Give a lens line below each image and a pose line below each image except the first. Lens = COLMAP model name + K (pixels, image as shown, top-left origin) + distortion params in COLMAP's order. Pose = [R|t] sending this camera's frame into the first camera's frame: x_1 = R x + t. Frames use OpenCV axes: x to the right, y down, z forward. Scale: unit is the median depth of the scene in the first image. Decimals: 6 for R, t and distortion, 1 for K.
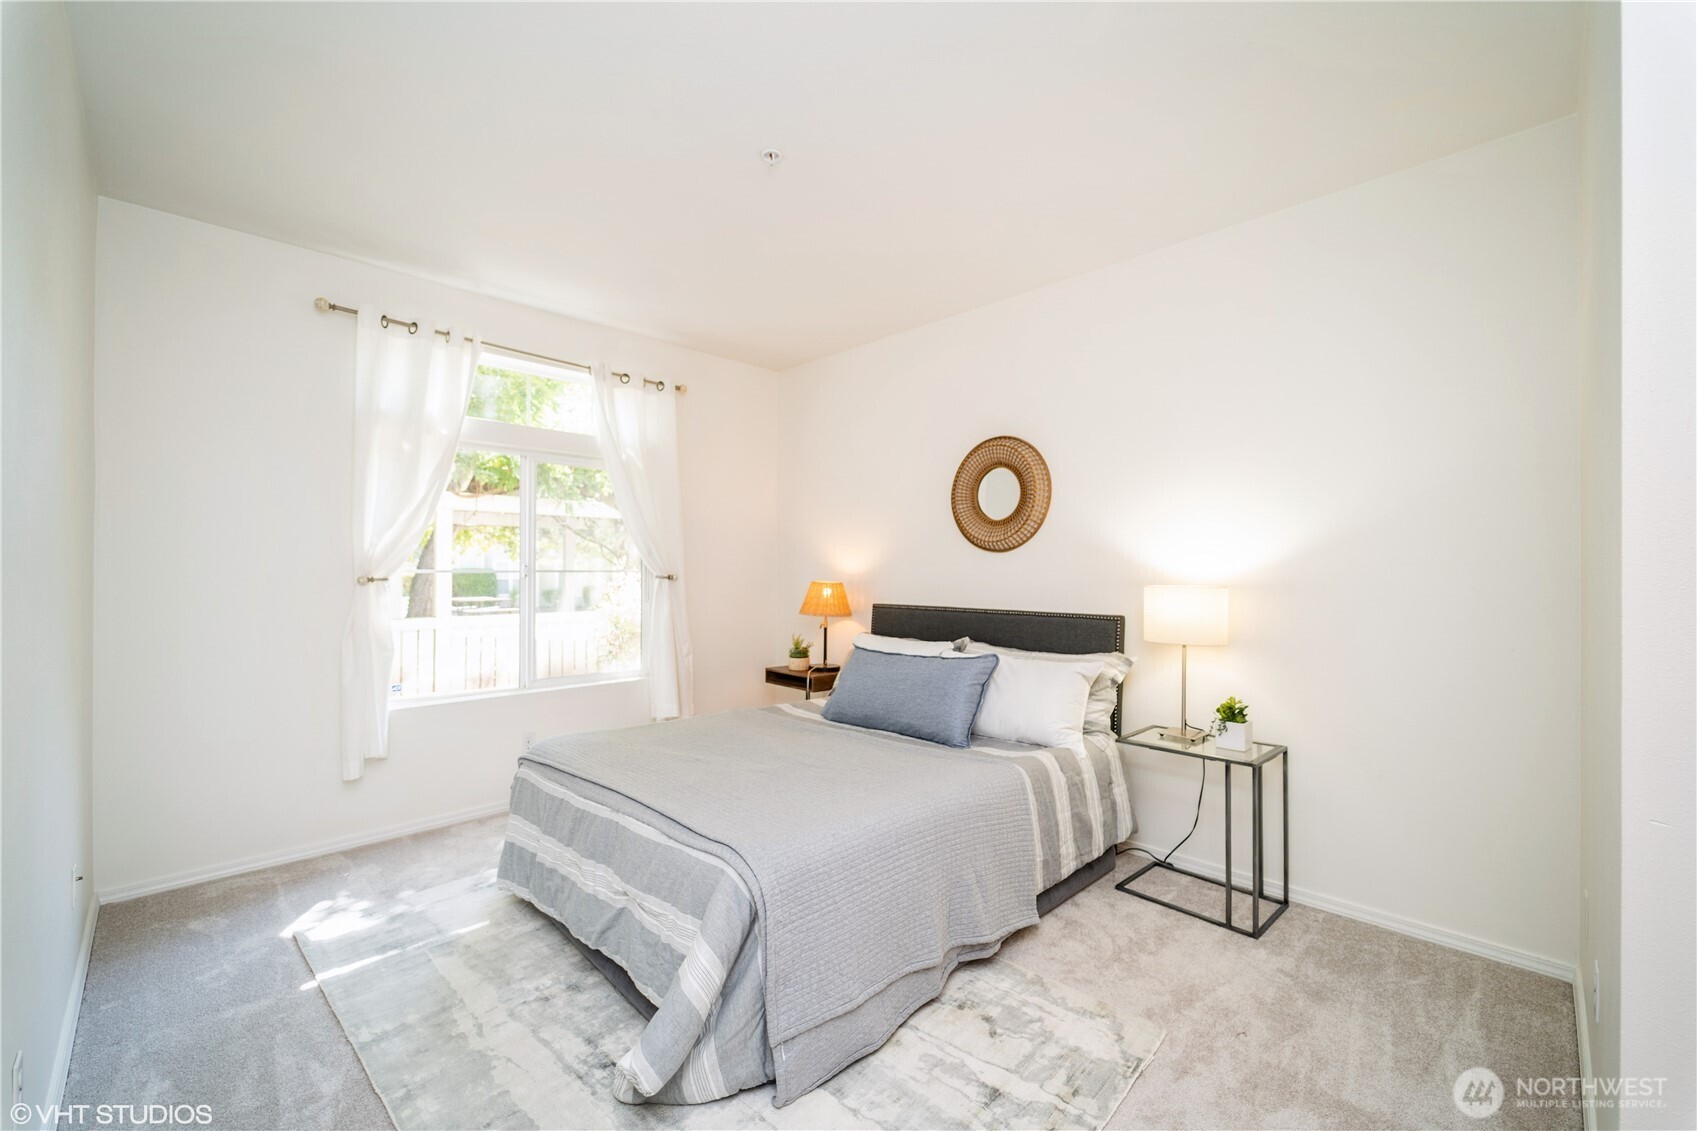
lens RADIAL K [[687.4, 0, 850.8], [0, 687.4, 568.0], [0, 0, 1]] dist [0.001402, -0.001191]
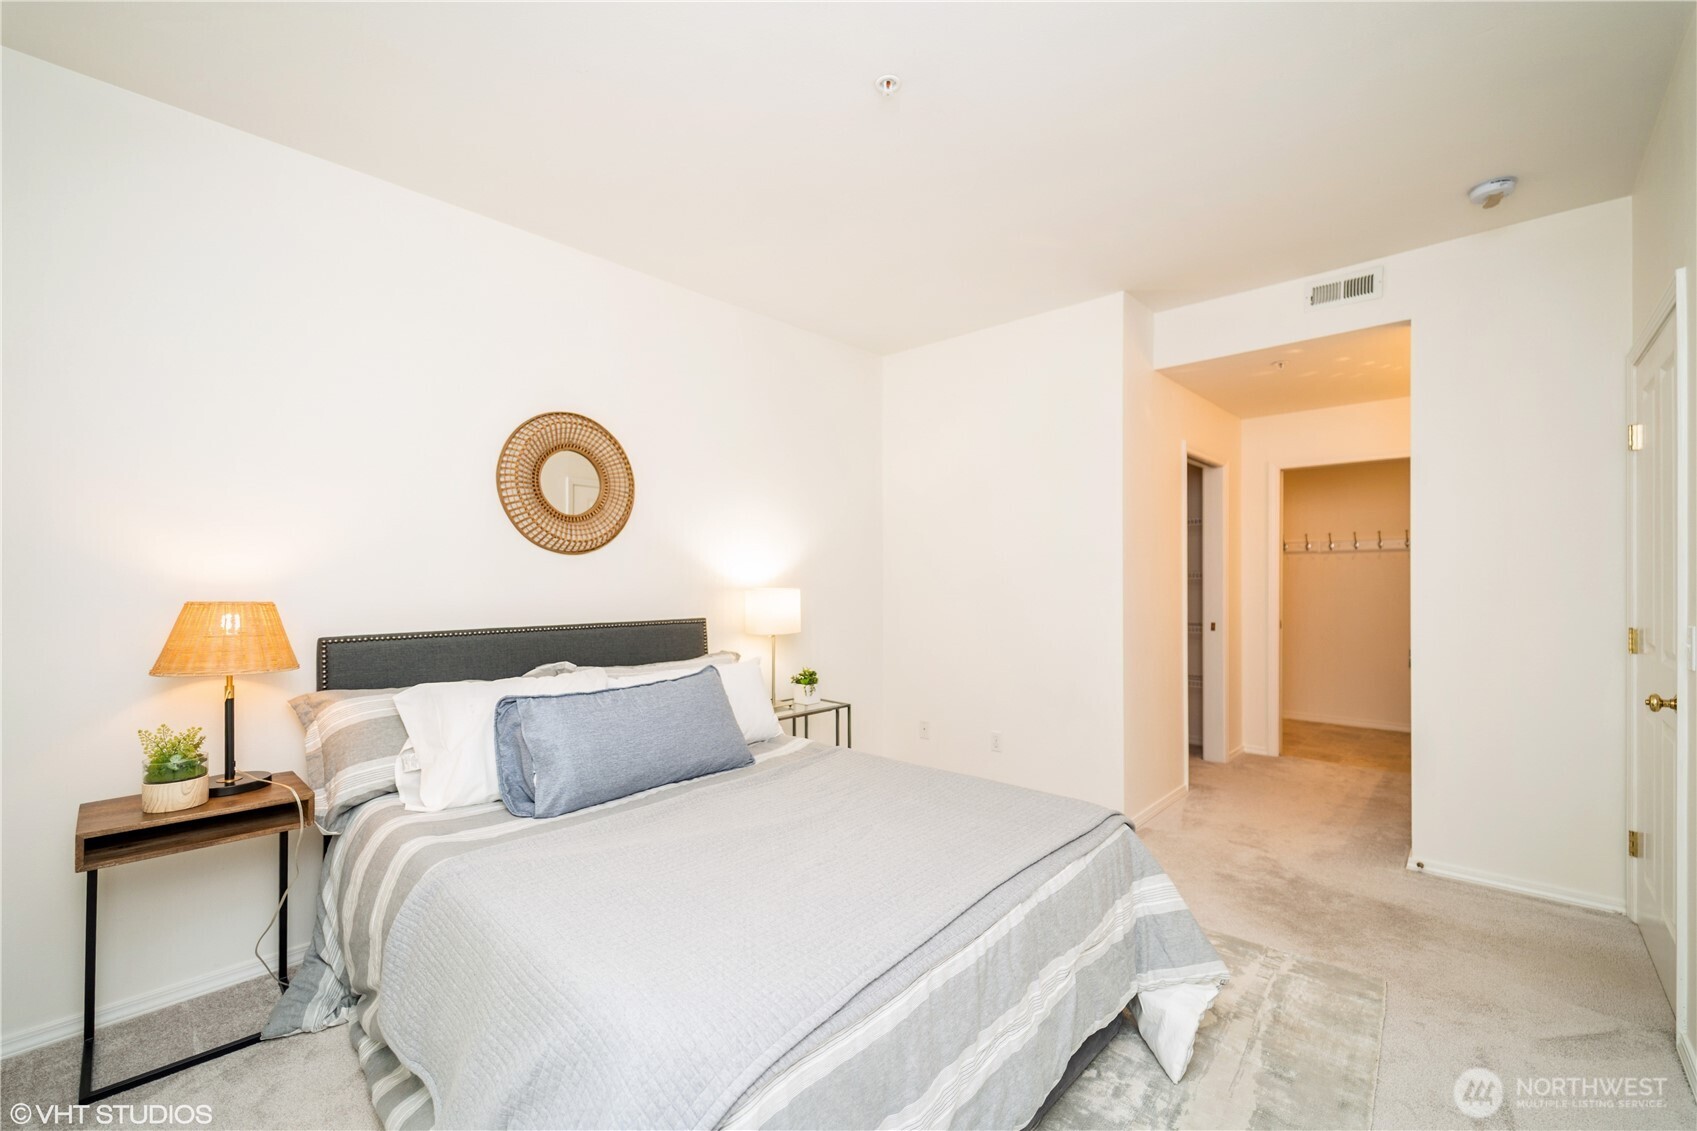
lens RADIAL K [[702.4, 0, 849.8], [0, 702.4, 570.9], [0, 0, 1]] dist [0.001569, -0.000238]
pose [[-0.032830, 0.004567, 0.999451, -0.639504], [-0.003986, 0.999981, -0.004700, -0.000790], [-0.999453, -0.004138, -0.032811, 0.703148]]
